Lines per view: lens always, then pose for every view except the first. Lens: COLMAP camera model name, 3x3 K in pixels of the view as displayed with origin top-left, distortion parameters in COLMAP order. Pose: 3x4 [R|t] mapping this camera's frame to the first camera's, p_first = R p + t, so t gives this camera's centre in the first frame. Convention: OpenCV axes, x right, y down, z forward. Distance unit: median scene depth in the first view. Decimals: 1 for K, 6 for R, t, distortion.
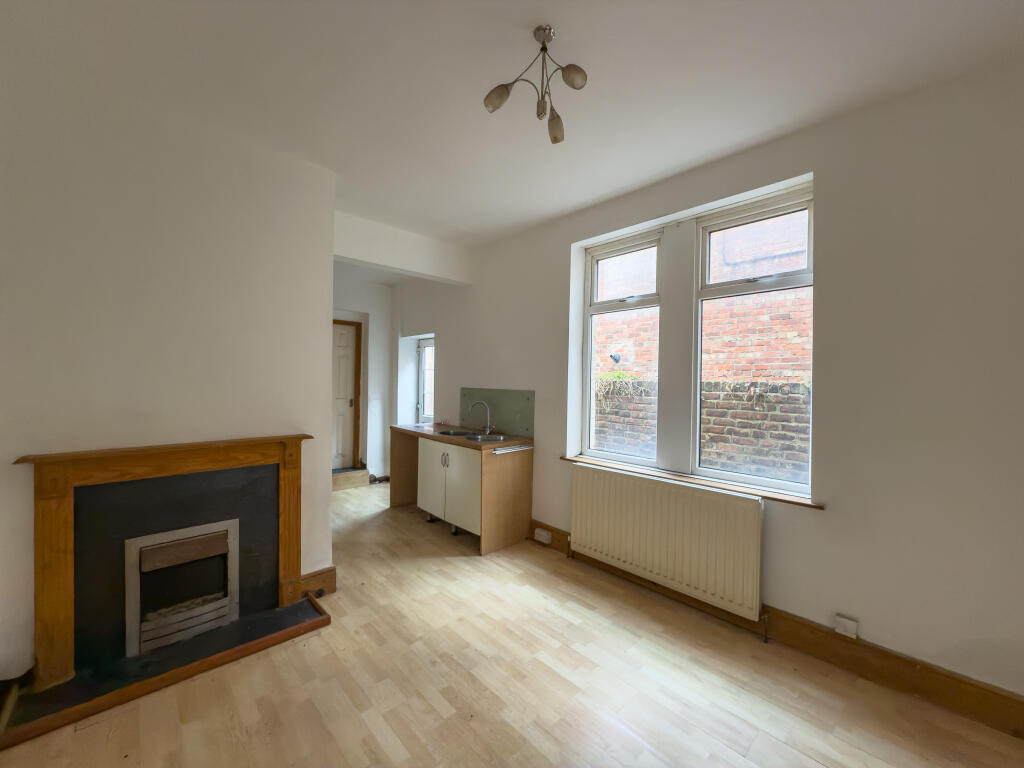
lens RADIAL K [[410.5, 0, 511.2], [0, 410.5, 386.0], [0, 0, 1]] dist [-0.001248, -0.000086]
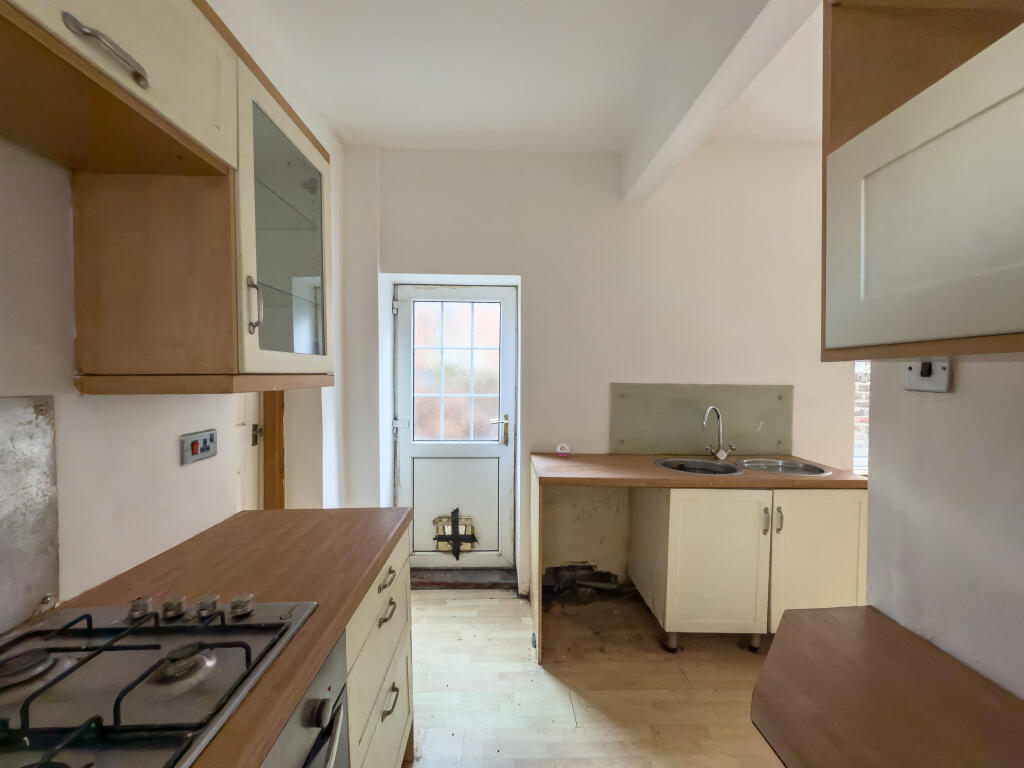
lens RADIAL K [[426.0, 0, 512.6], [0, 426.0, 384.8], [0, 0, 1]] dist [-0.001789, 0.000390]
pose [[0.652952, -0.029054, 0.756842, -1.176036], [0.009956, 0.999507, 0.029781, -0.022842], [-0.757334, -0.011911, 0.652919, 1.334627]]
